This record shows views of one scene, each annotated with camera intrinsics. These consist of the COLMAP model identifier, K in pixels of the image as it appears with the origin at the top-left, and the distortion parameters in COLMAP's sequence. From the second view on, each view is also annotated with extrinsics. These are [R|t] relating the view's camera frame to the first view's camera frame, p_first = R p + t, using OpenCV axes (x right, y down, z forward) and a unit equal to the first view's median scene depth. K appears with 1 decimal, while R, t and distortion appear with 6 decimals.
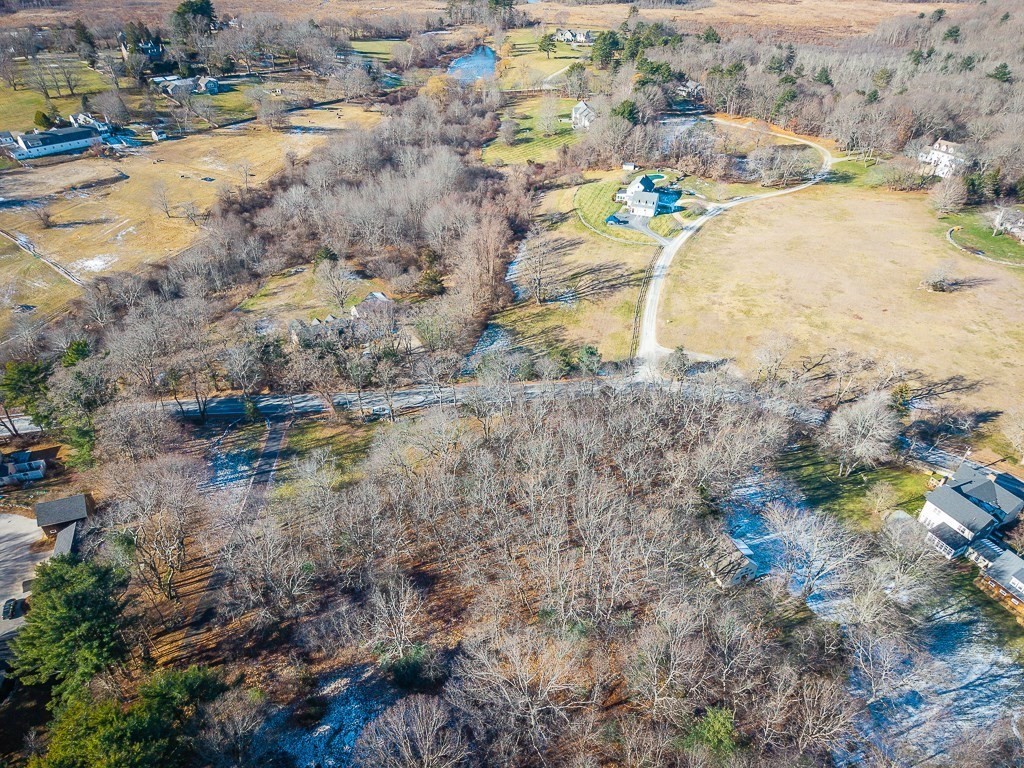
lens RADIAL K [[692.5, 0, 512.0], [0, 692.5, 384.0], [0, 0, 1]] dist [0.018628, -0.004189]
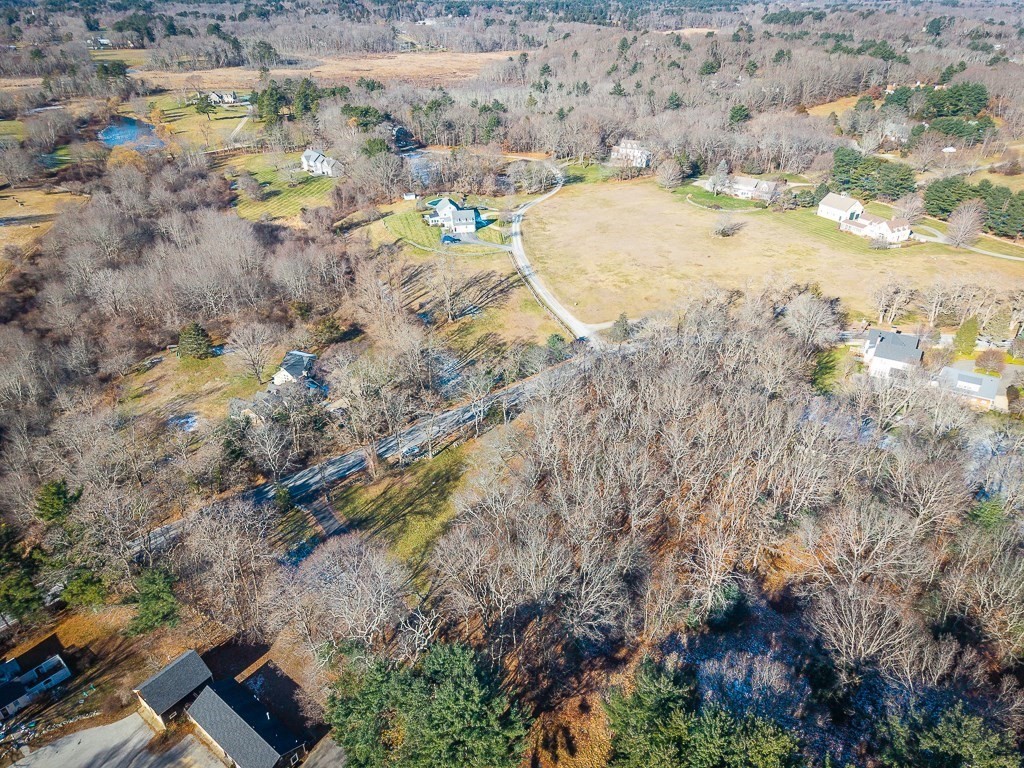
lens RADIAL K [[686.5, 0, 512.0], [0, 686.5, 384.0], [0, 0, 1]] dist [0.049800, -0.045265]
pose [[0.836064, -0.282423, 0.470356, -0.350772], [0.317586, 0.948217, 0.004838, -0.006029], [-0.447366, 0.145334, 0.882463, 0.082231]]
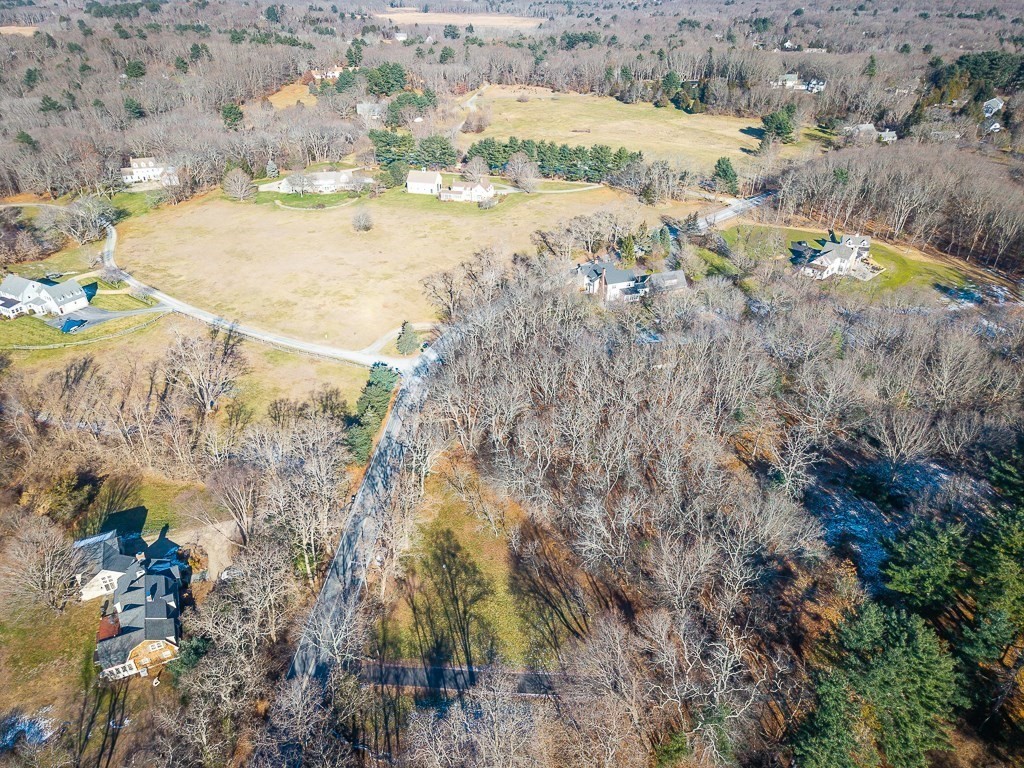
lens RADIAL K [[692.5, 0, 512.0], [0, 692.5, 384.0], [0, 0, 1]] dist [0.018628, -0.004189]
pose [[0.126094, -0.510862, 0.850365, -0.518635], [0.566355, 0.740849, 0.361089, -0.209370], [-0.814458, 0.436077, 0.382745, 0.376078]]
